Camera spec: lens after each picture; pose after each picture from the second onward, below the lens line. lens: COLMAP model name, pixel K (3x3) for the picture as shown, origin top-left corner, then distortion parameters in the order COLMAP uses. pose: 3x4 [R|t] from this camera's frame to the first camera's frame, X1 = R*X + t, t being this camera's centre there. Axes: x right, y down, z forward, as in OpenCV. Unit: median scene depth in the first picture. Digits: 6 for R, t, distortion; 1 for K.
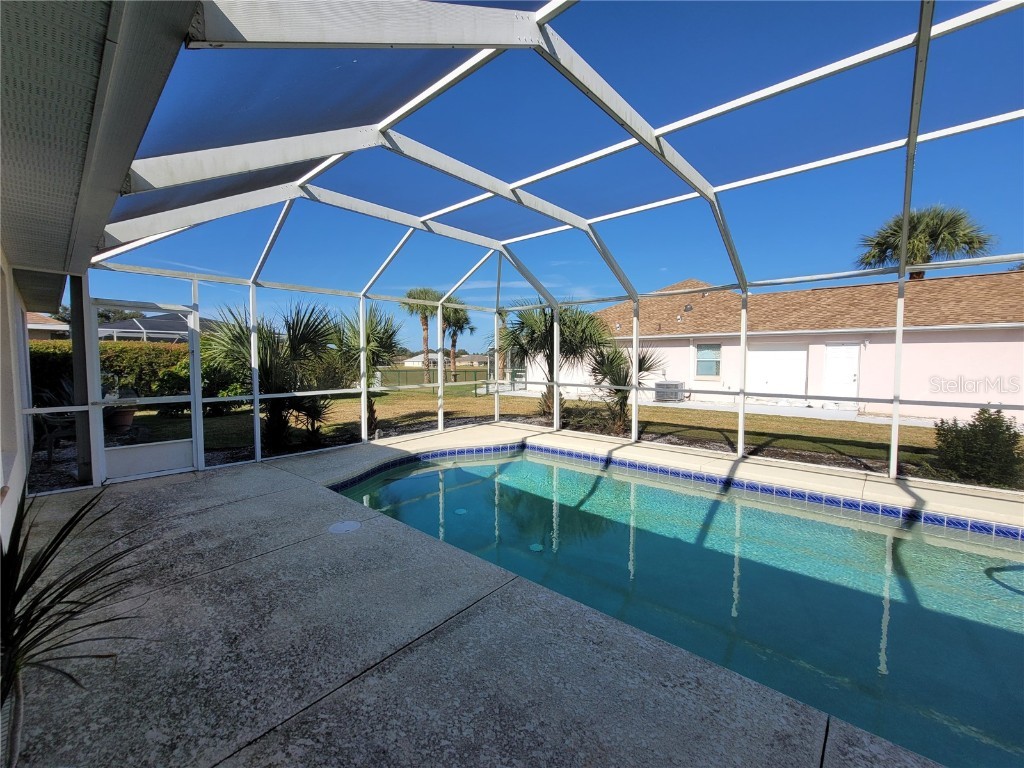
lens RADIAL K [[416.7, 0, 509.9], [0, 416.7, 384.0], [0, 0, 1]] dist [-0.004688, 0.000309]
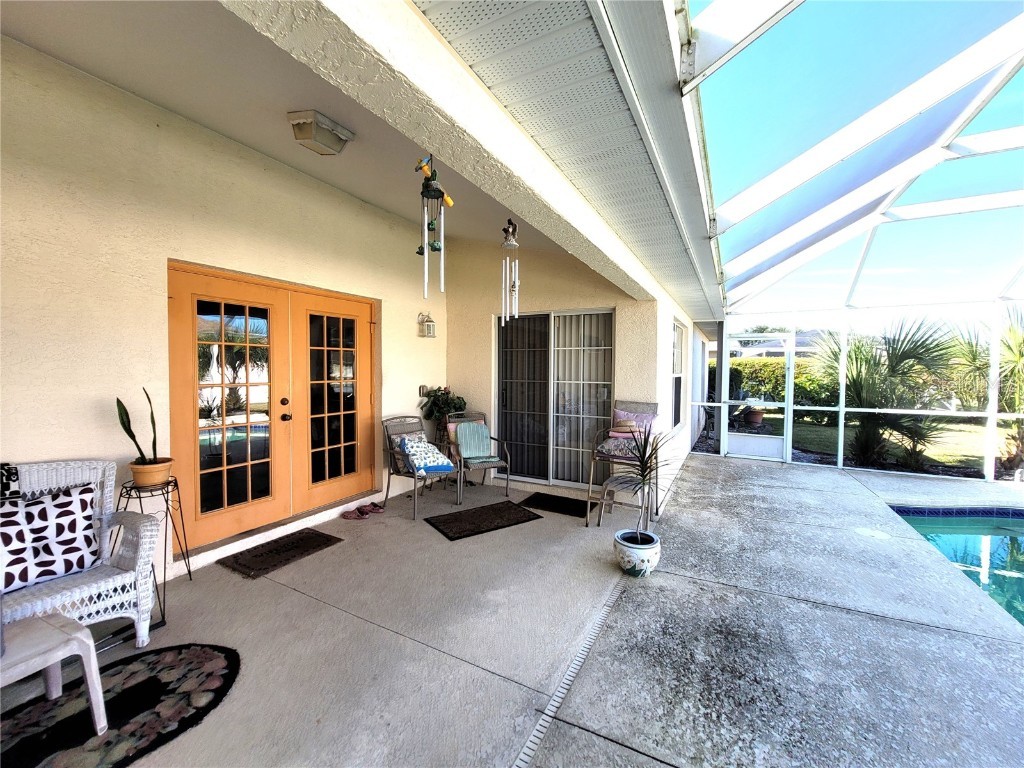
lens RADIAL K [[416.7, 0, 511.2], [0, 416.7, 384.5], [0, 0, 1]] dist [-0.004688, 0.000309]
pose [[0.236930, 0.039668, -0.970717, 0.397991], [-0.065376, 0.997552, 0.024808, -0.007736], [0.969325, 0.057584, 0.238944, -0.183873]]
